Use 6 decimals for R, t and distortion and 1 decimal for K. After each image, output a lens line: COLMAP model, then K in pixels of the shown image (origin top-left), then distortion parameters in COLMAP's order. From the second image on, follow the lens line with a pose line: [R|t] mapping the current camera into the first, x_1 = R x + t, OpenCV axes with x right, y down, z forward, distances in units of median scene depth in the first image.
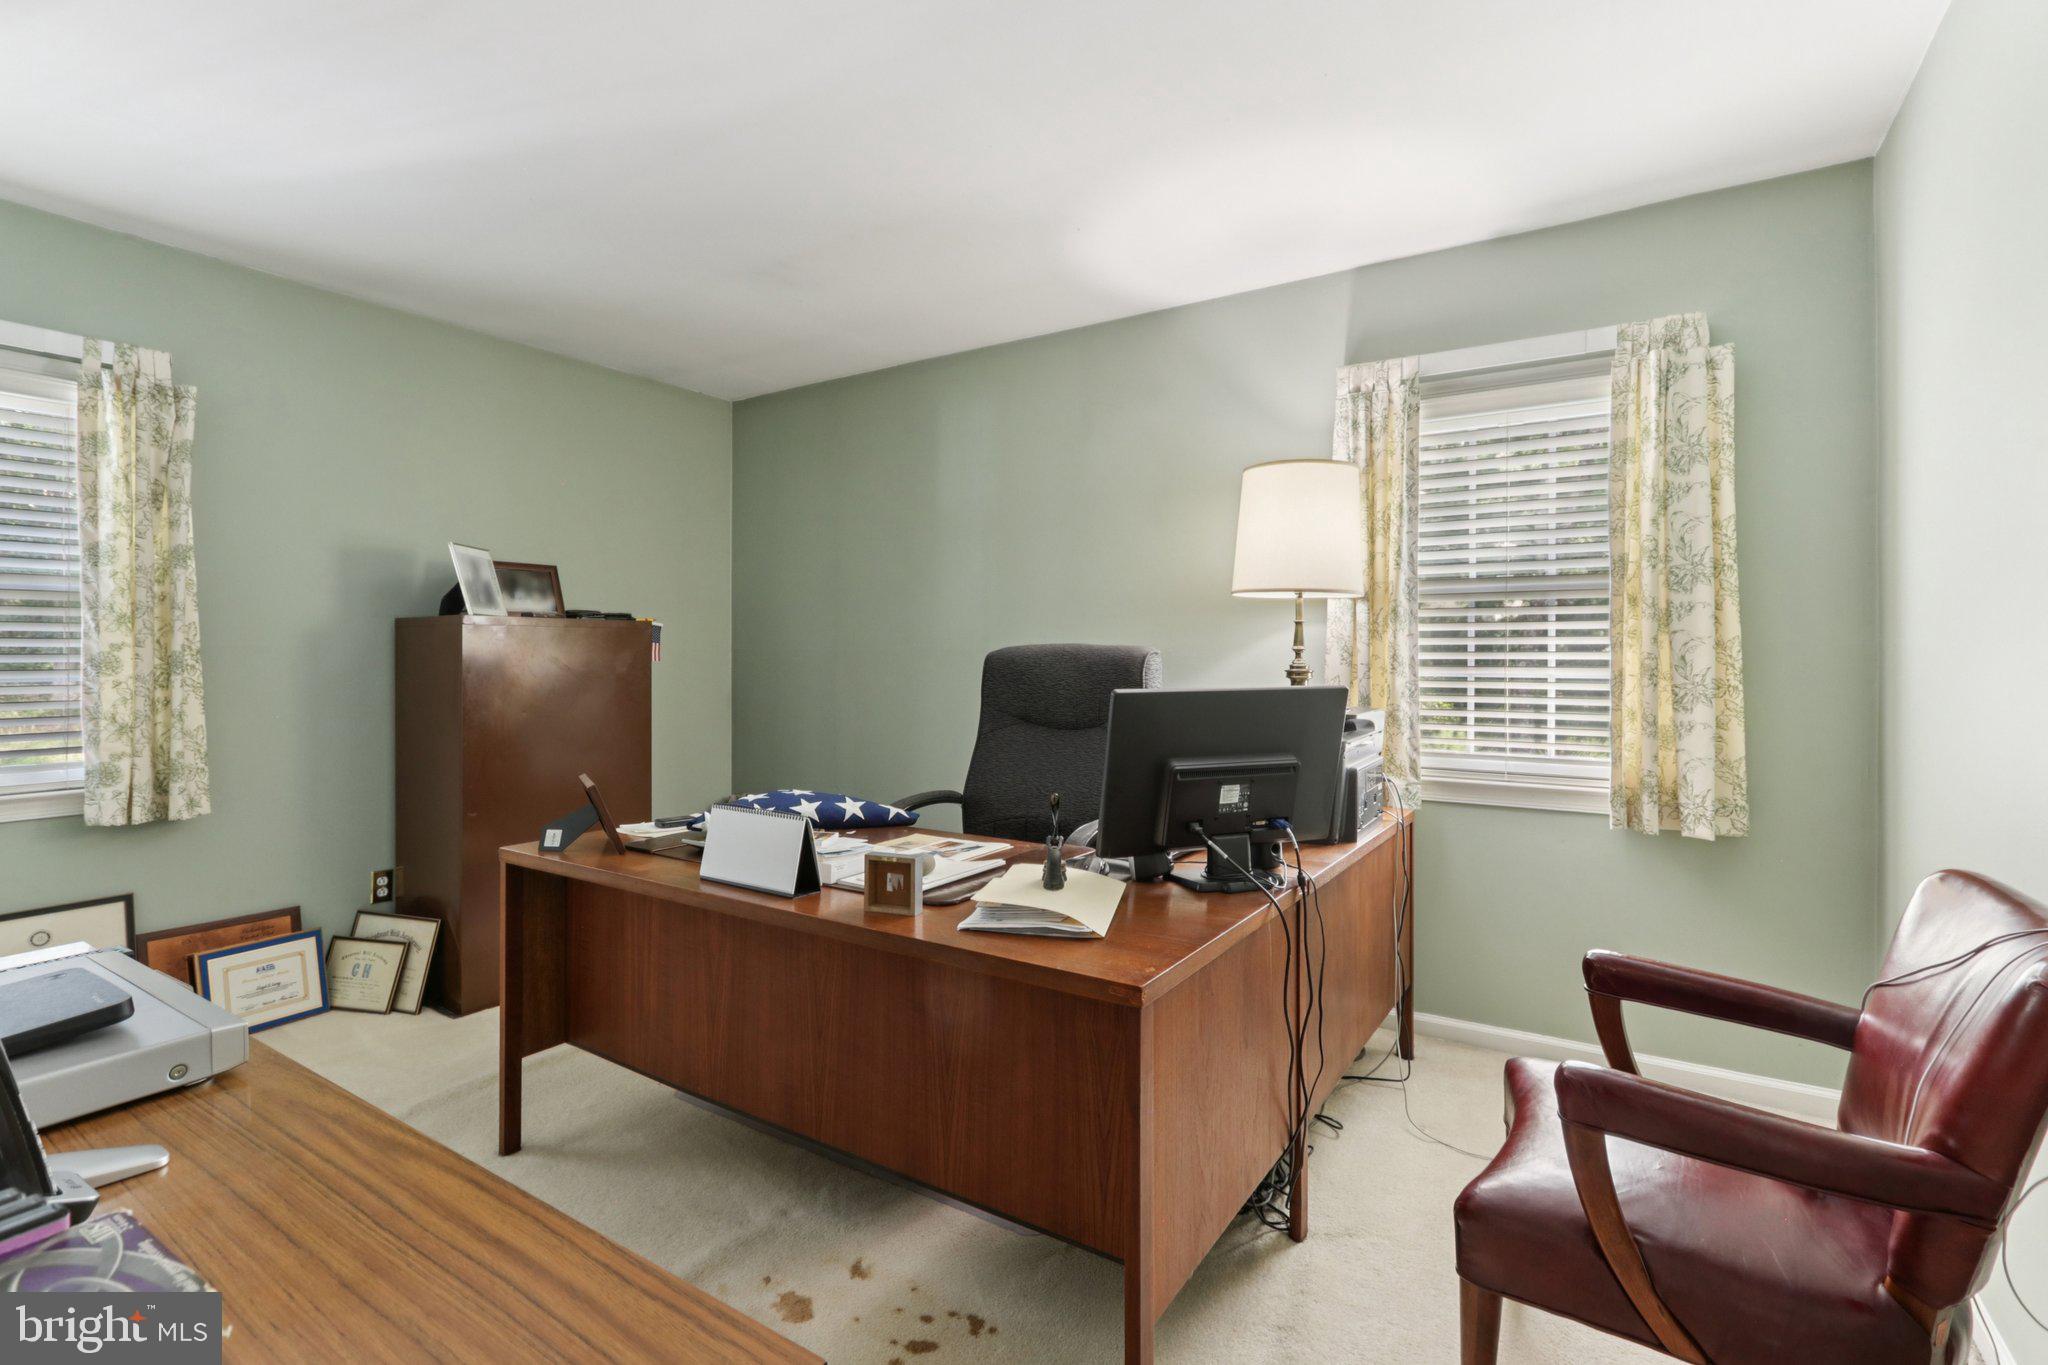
lens RADIAL K [[944.1, 0, 1013.9], [0, 944.1, 652.3], [0, 0, 1]] dist [0.018148, -0.000052]
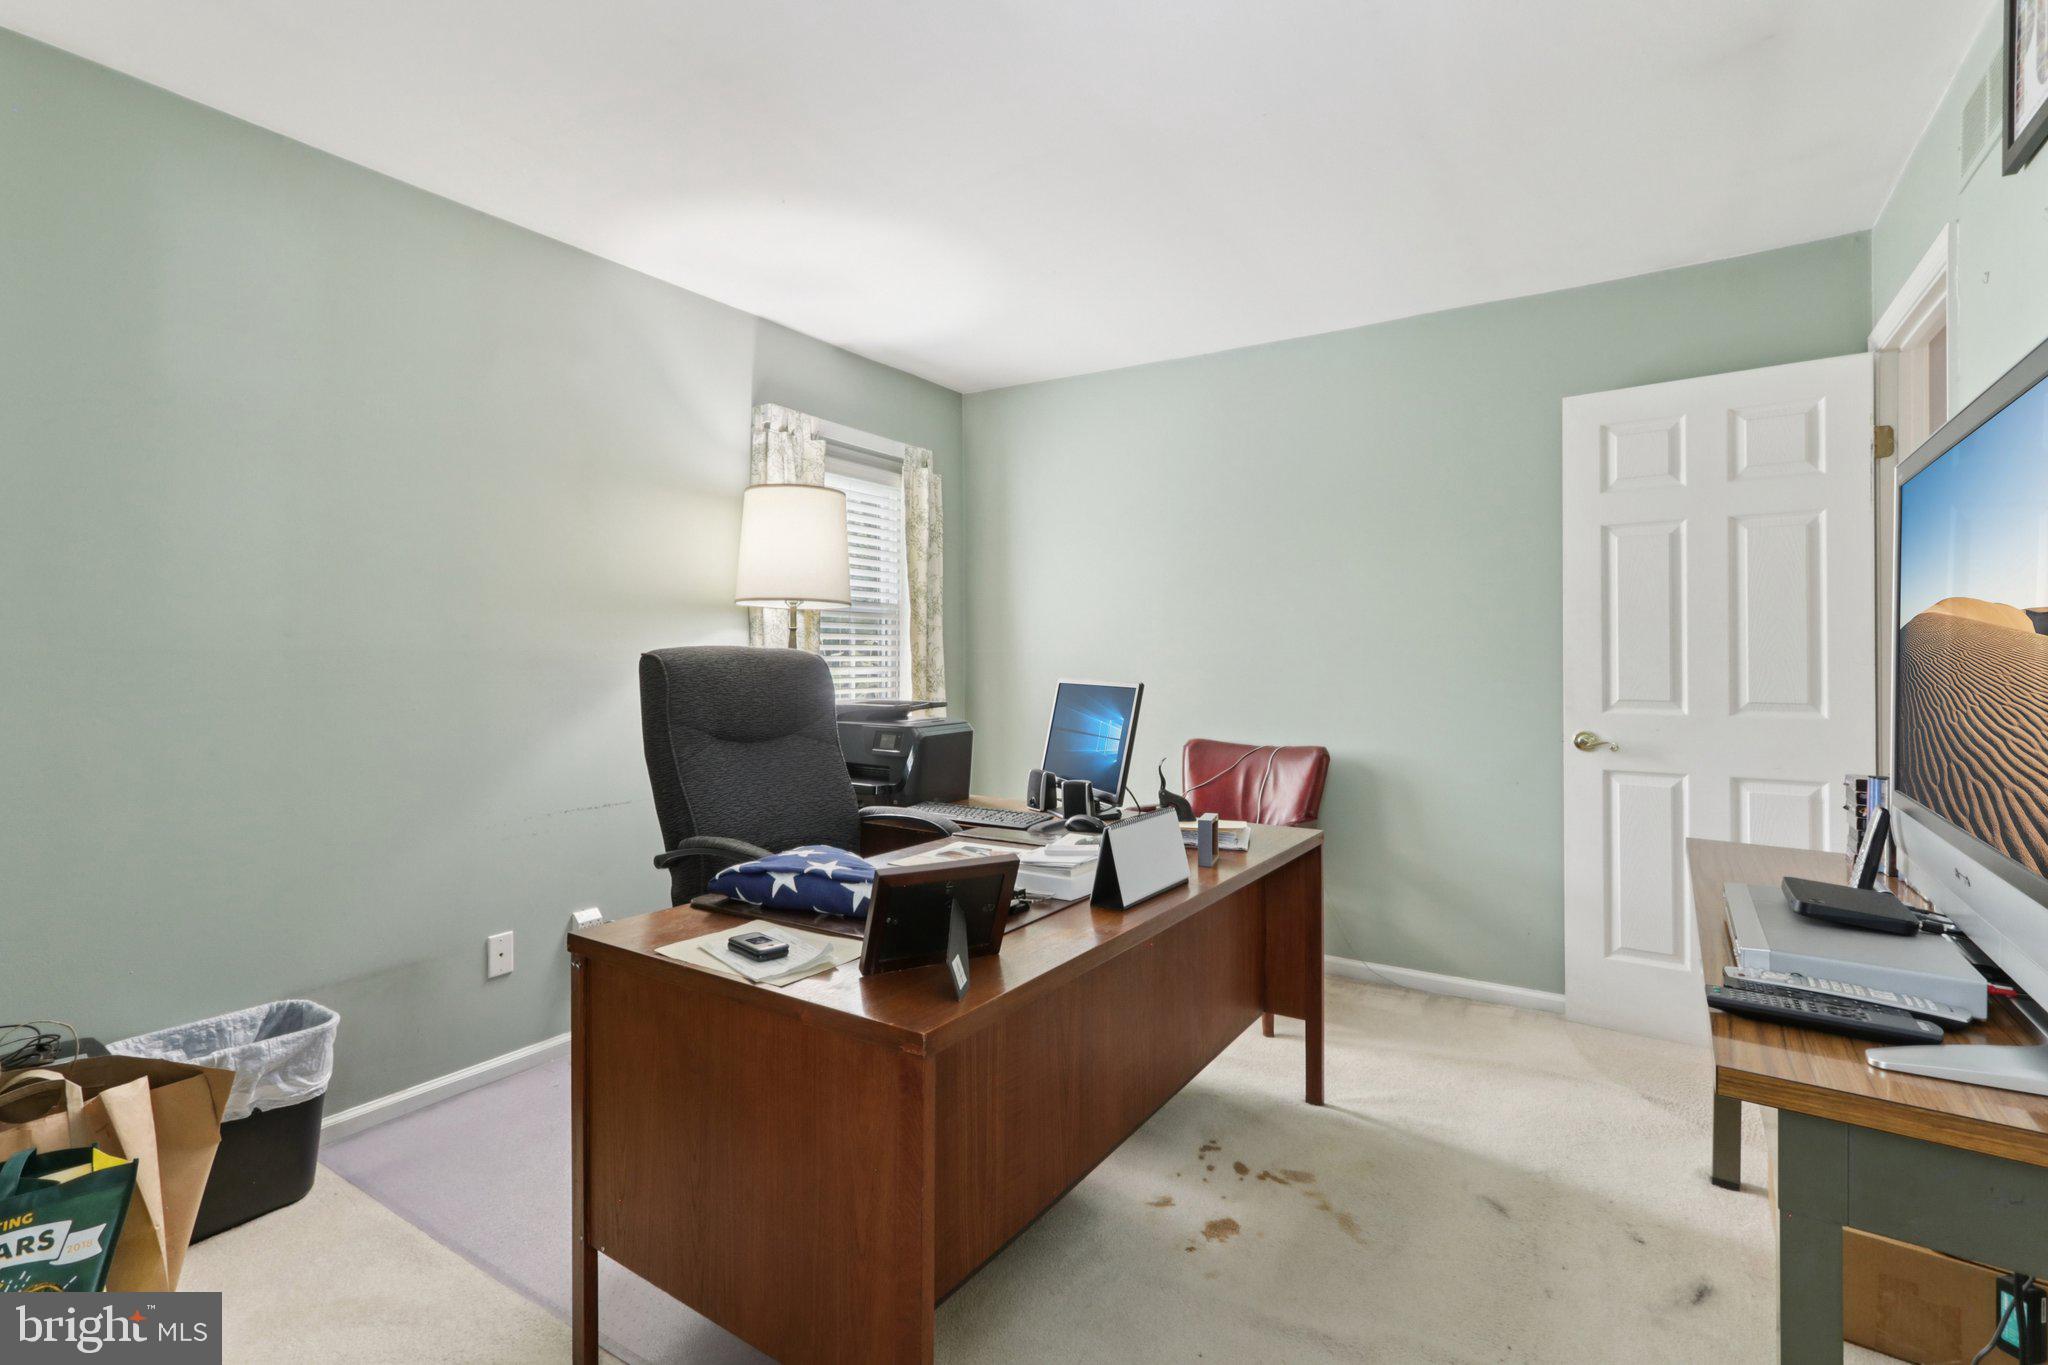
lens RADIAL K [[944.1, 0, 1013.9], [0, 944.1, 652.3], [0, 0, 1]] dist [0.018148, -0.000052]
pose [[0.019068, 0.005928, 0.999801, -0.926975], [0.001695, 0.999981, -0.005962, 0.003516], [-0.999817, 0.001809, 0.019058, 0.826089]]
